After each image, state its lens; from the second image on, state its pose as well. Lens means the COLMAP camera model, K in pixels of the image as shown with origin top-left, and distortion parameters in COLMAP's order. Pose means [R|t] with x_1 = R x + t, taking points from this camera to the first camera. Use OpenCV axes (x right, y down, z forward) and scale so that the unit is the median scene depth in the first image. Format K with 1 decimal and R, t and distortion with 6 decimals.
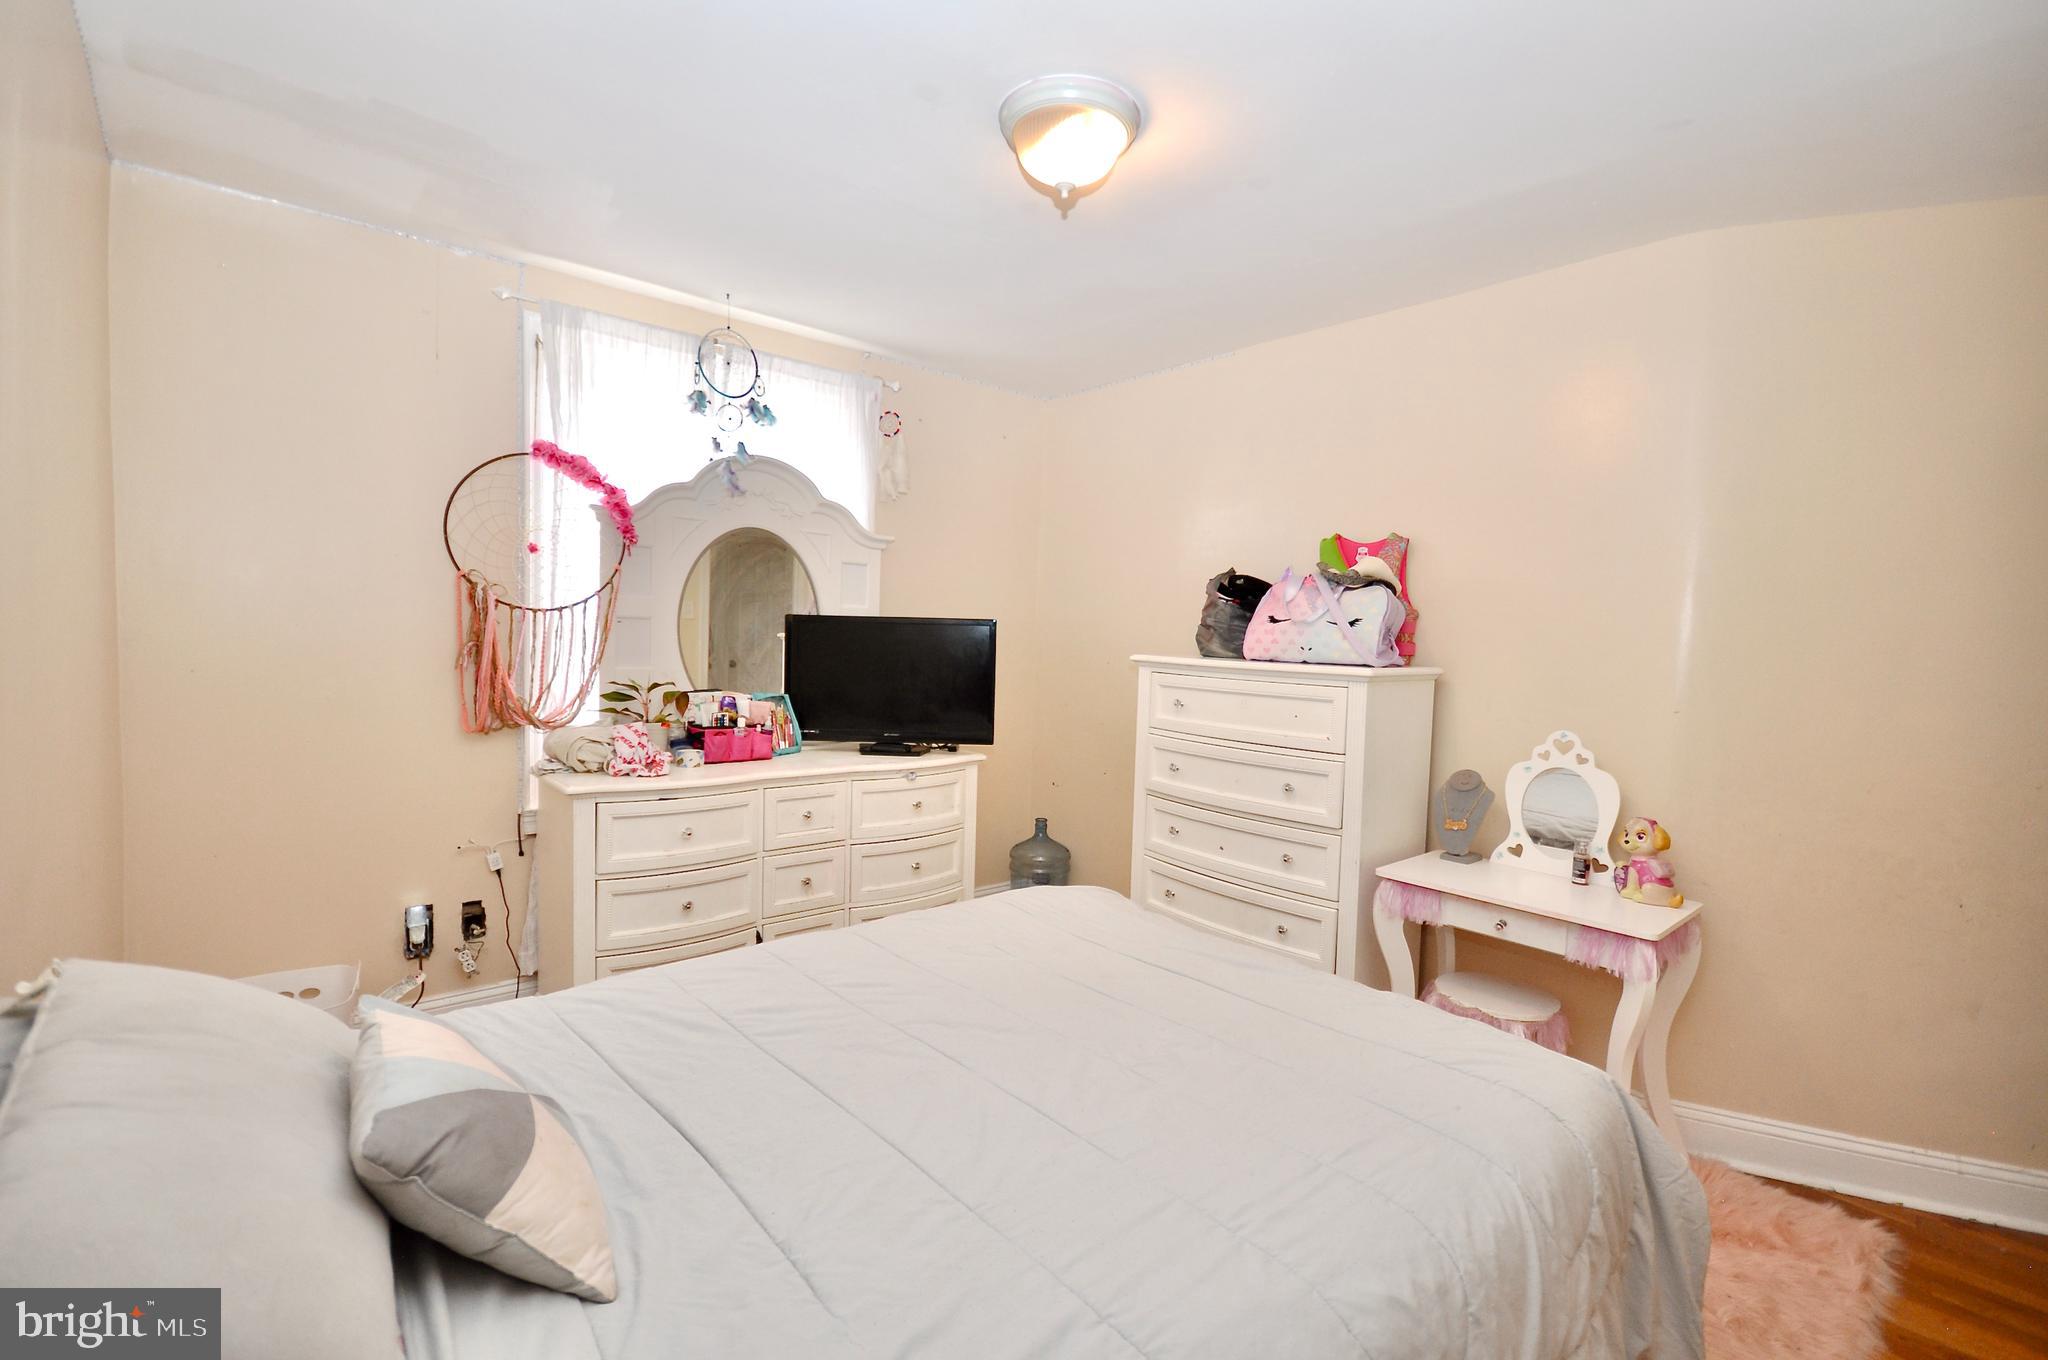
lens RADIAL K [[904.3, 0, 1024.0], [0, 904.3, 680.0], [0, 0, 1]] dist [0.017980, -0.016808]
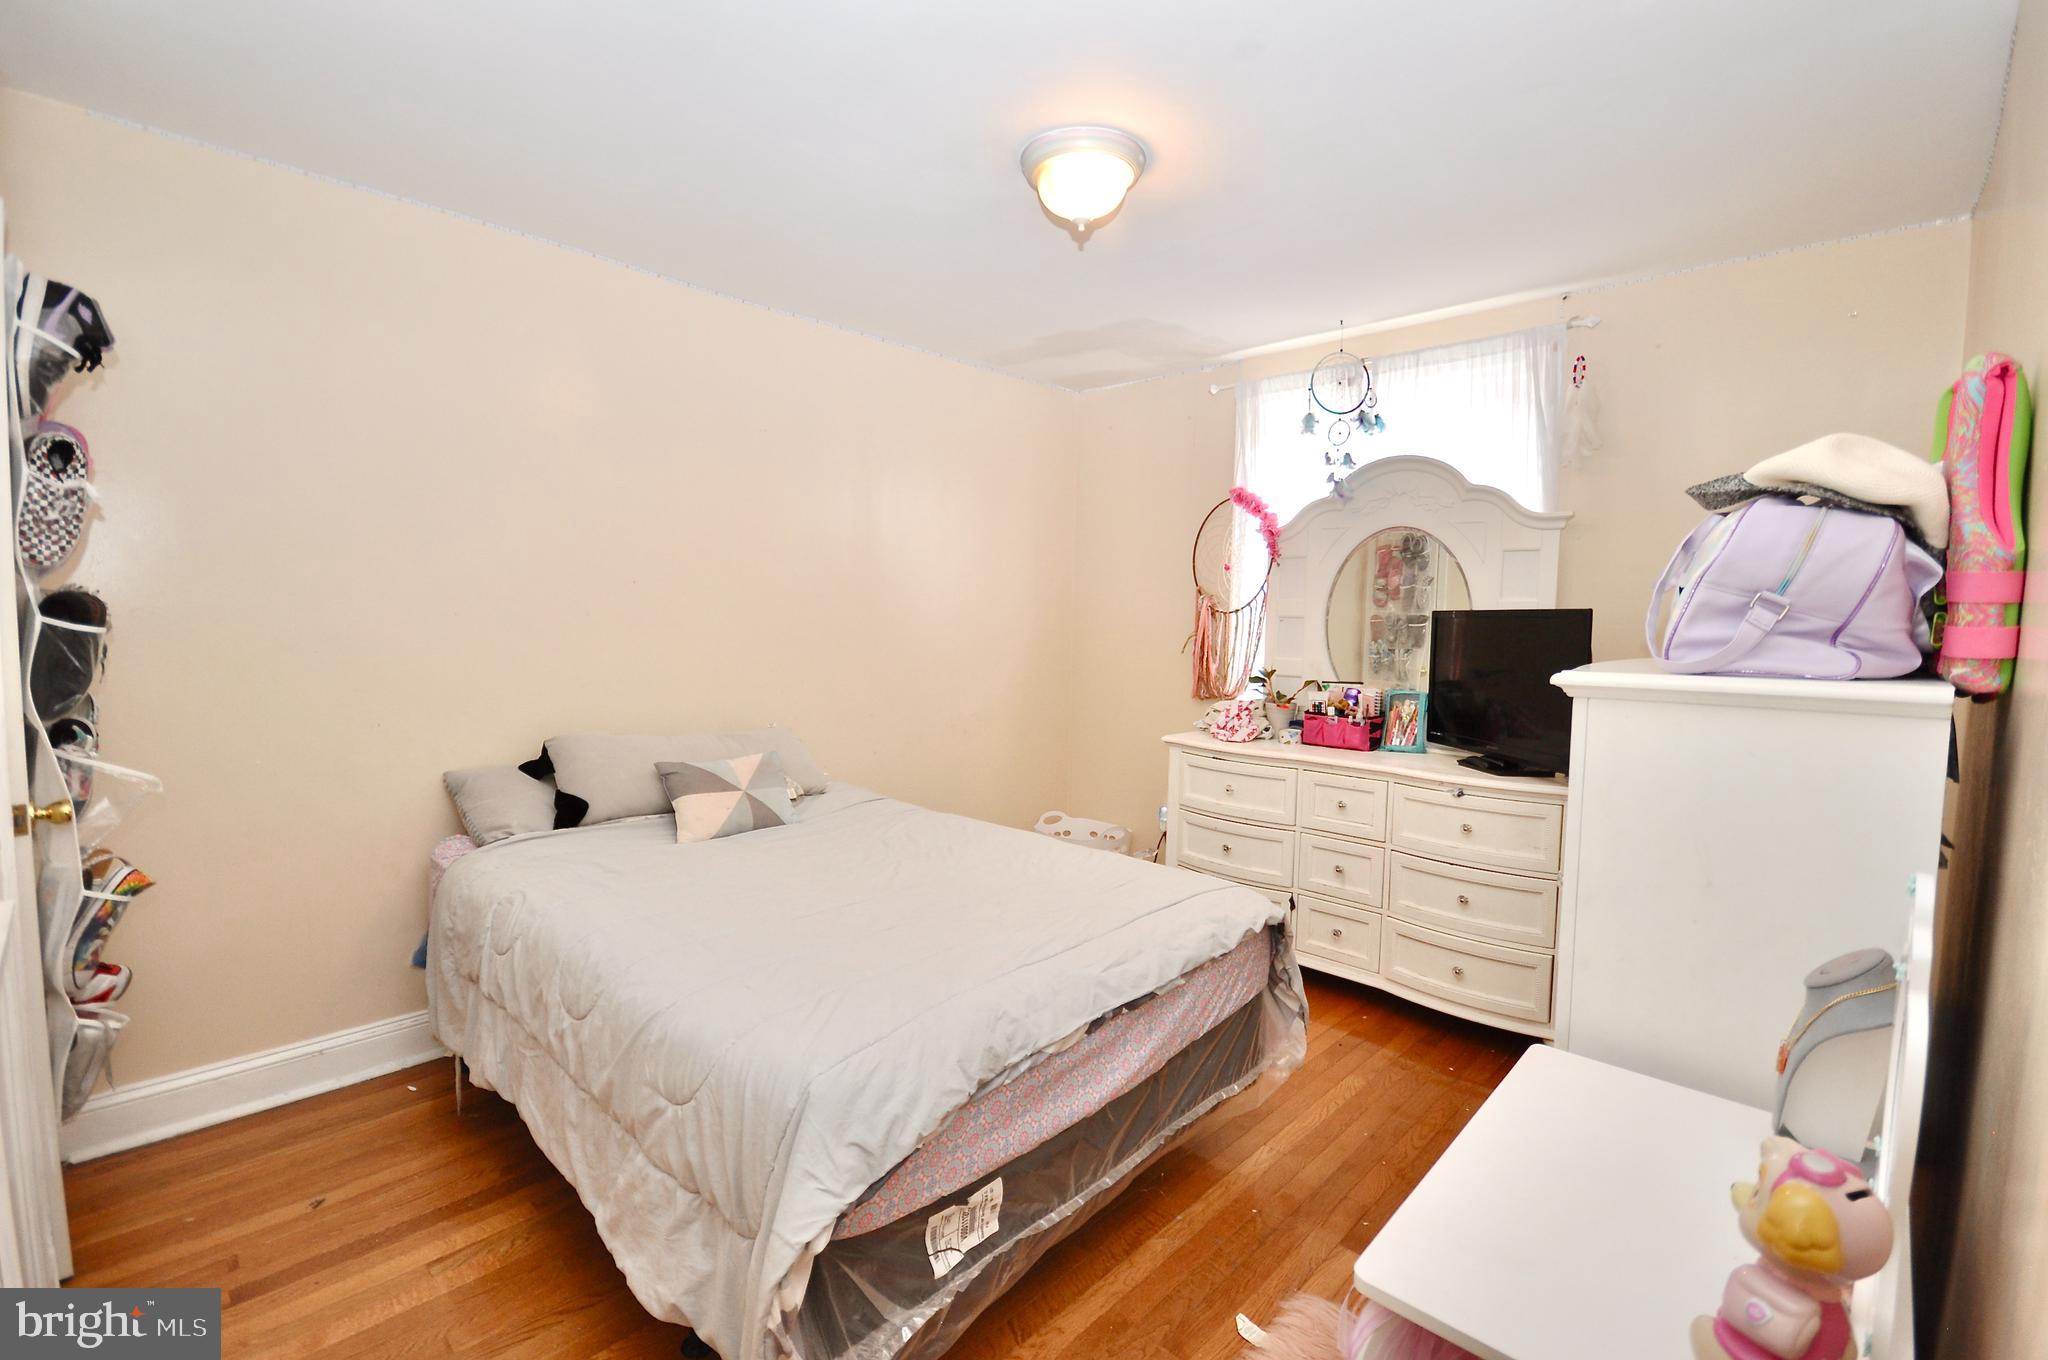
lens RADIAL K [[904.3, 0, 1024.0], [0, 904.3, 680.0], [0, 0, 1]] dist [0.017980, -0.016808]
pose [[0.109251, 0.044290, -0.993027, 0.738175], [-0.066745, 0.997079, 0.037128, -0.006147], [0.991771, 0.062223, 0.111888, 0.519304]]
